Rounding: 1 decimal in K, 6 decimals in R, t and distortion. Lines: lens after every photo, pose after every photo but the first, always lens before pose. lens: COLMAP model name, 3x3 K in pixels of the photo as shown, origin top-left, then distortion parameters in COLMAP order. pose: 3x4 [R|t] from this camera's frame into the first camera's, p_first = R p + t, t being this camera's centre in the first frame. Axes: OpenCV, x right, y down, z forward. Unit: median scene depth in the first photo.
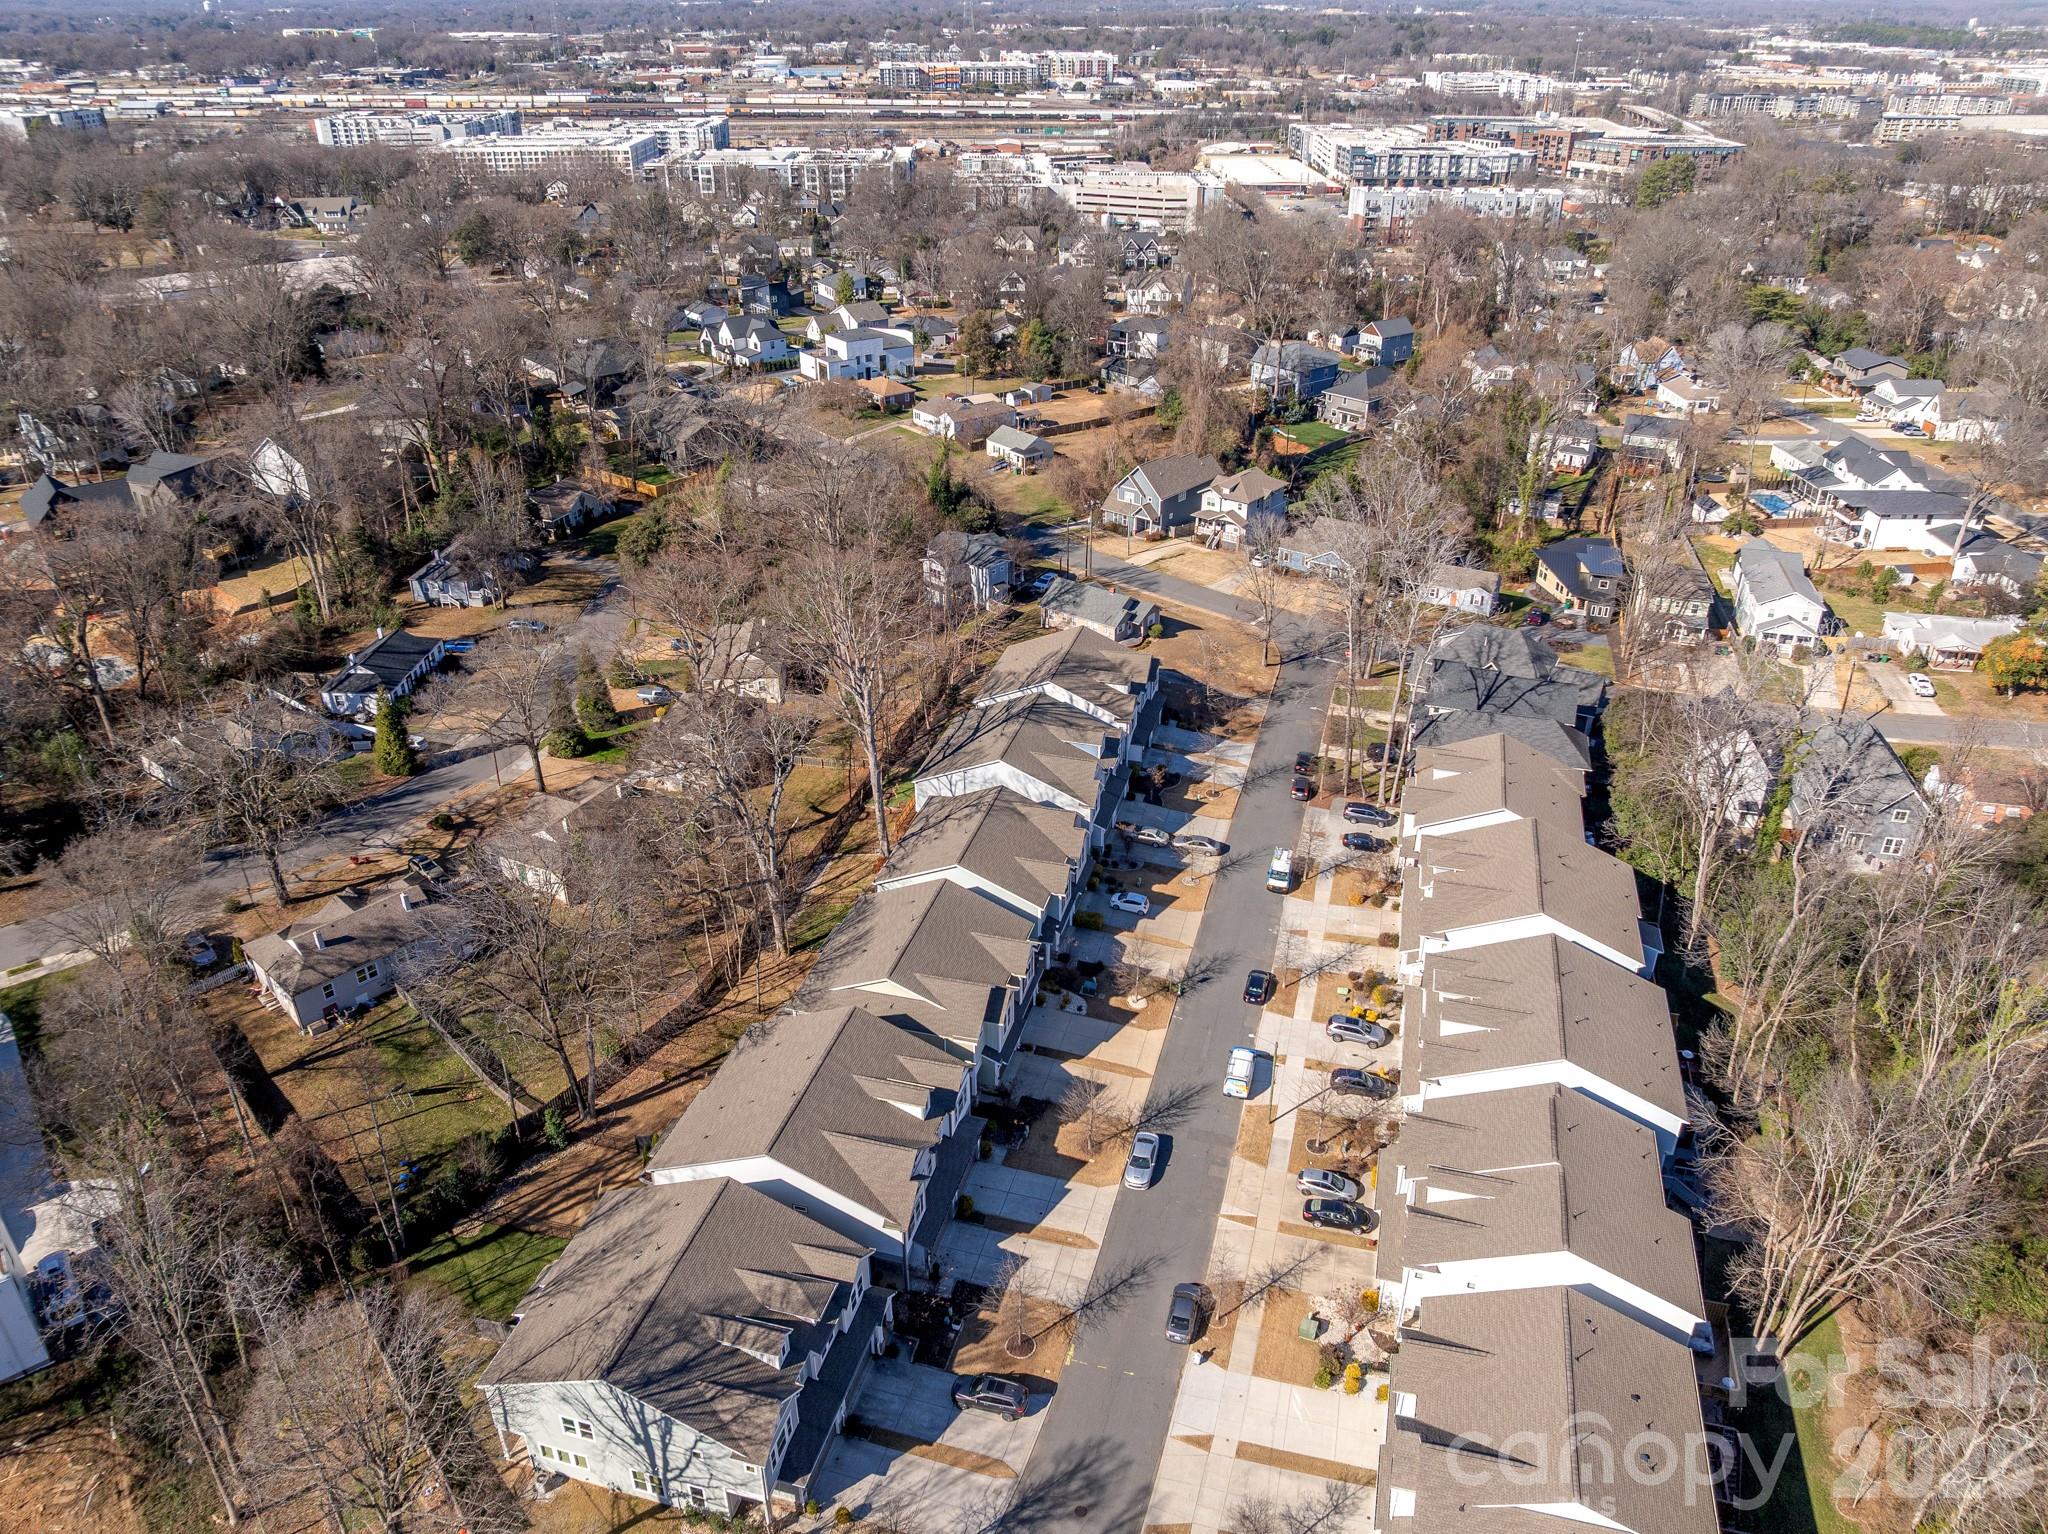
lens RADIAL K [[1394.7, 0, 1026.2], [0, 1394.7, 767.9], [0, 0, 1]] dist [-0.025745, -0.001537]
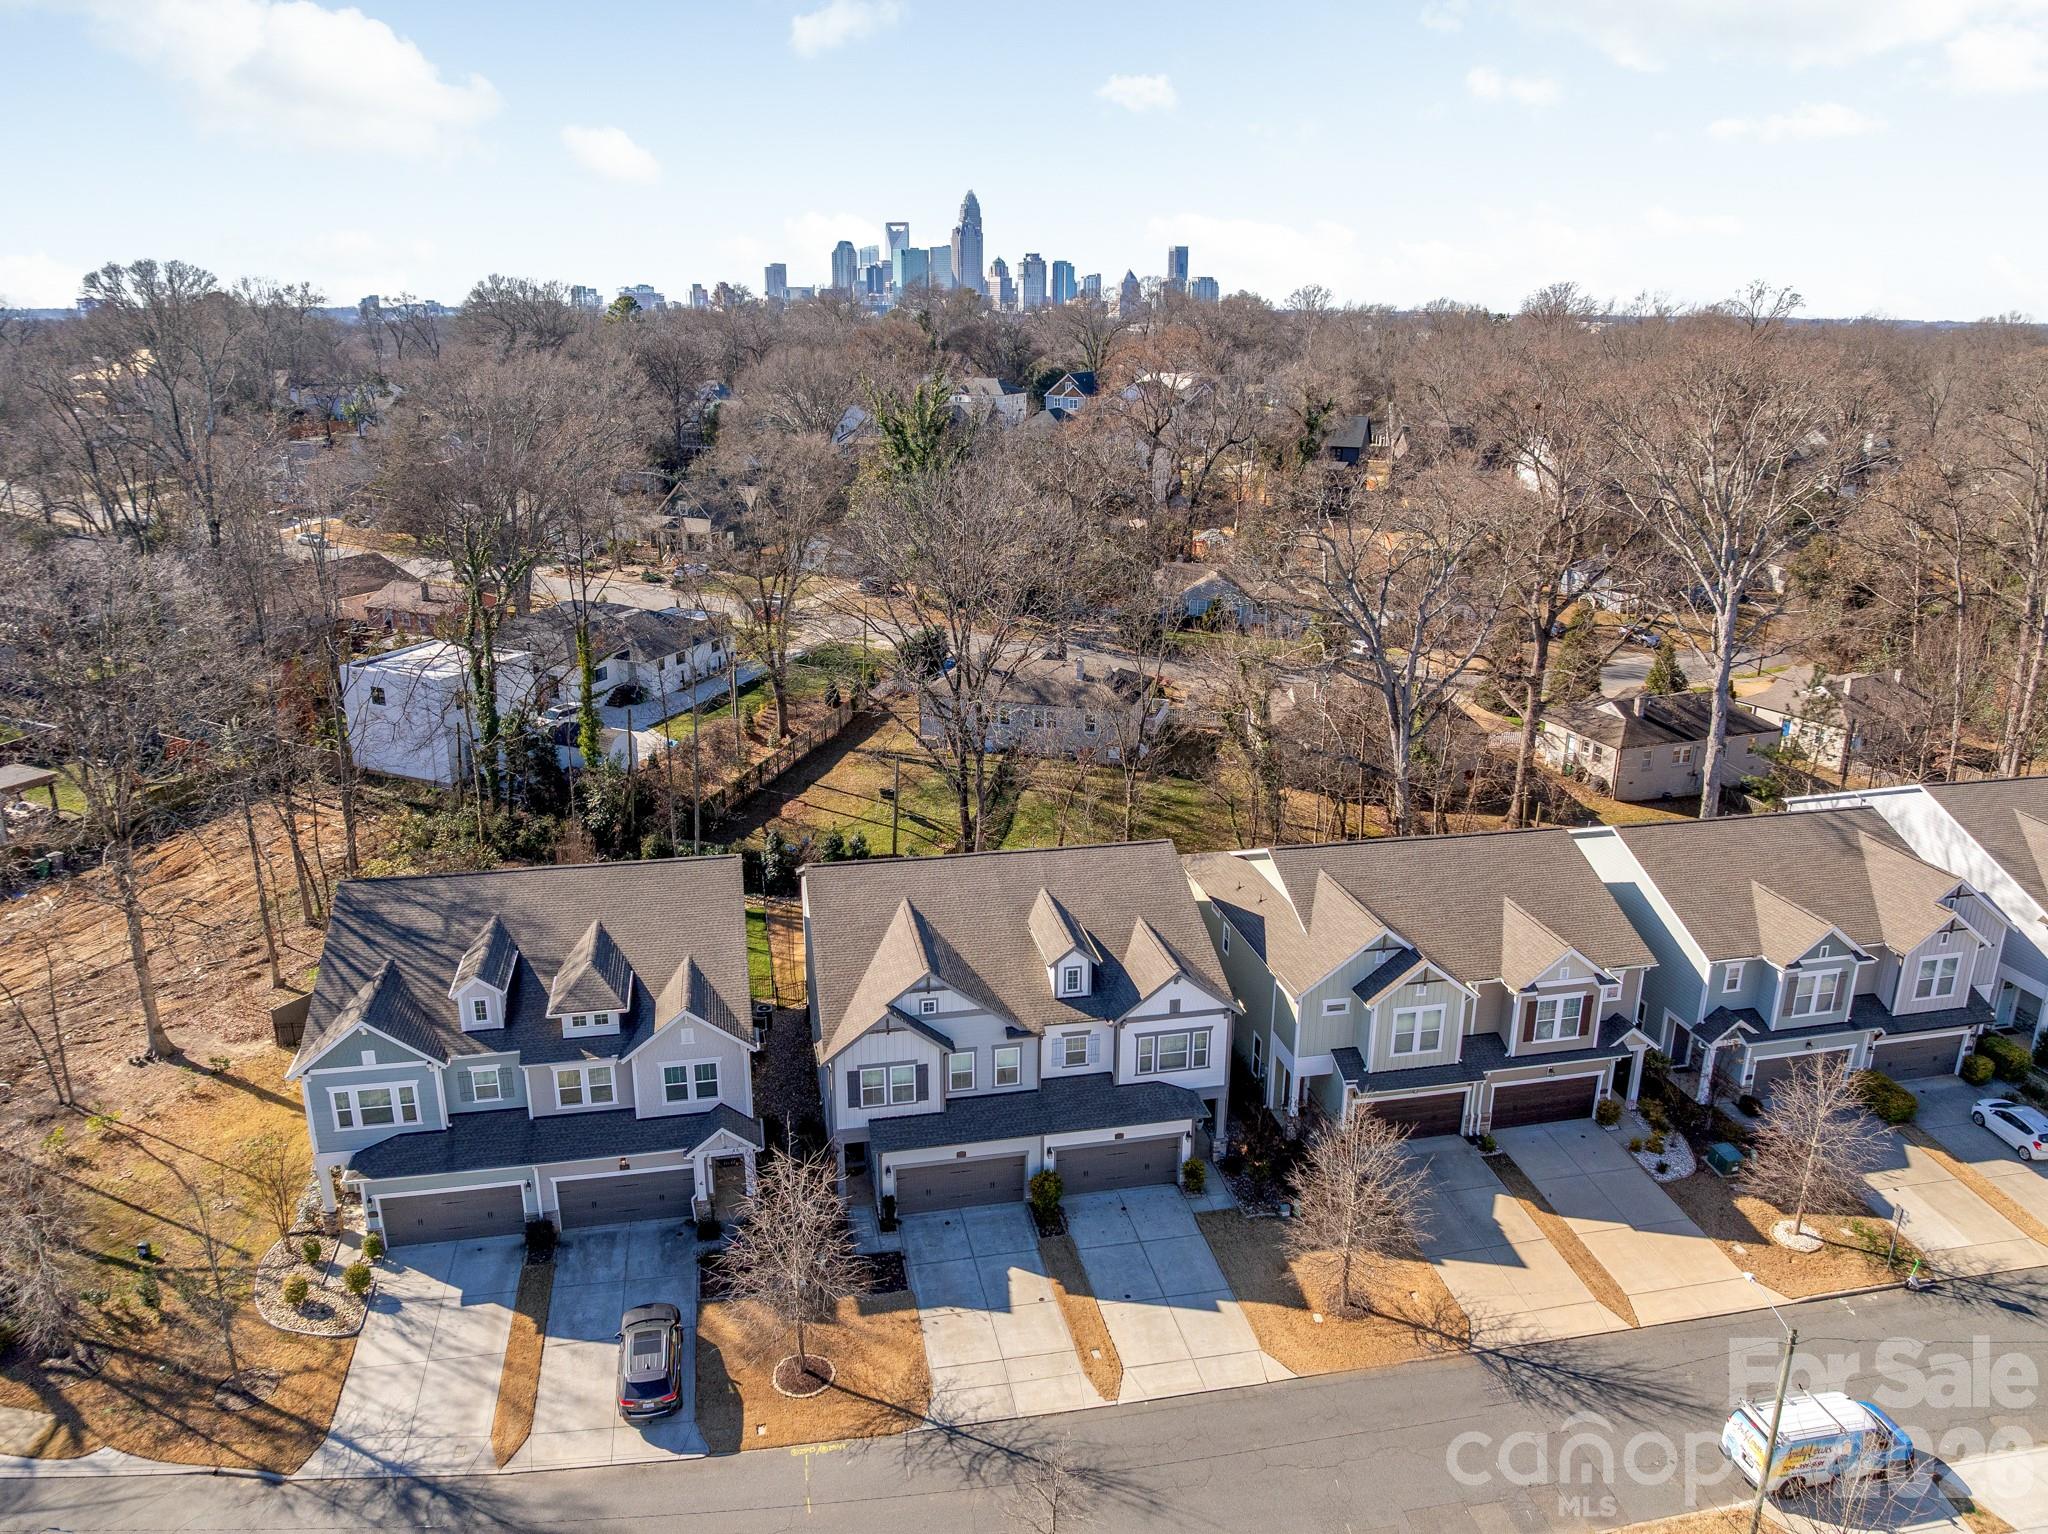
lens RADIAL K [[1394.7, 0, 1029.9], [0, 1394.7, 761.0], [0, 0, 1]] dist [-0.025745, -0.001537]
pose [[0.469466, 0.276245, -0.838624, 0.361368], [-0.423245, 0.903970, 0.060835, 0.134129], [0.774897, 0.326384, 0.541303, 0.648957]]
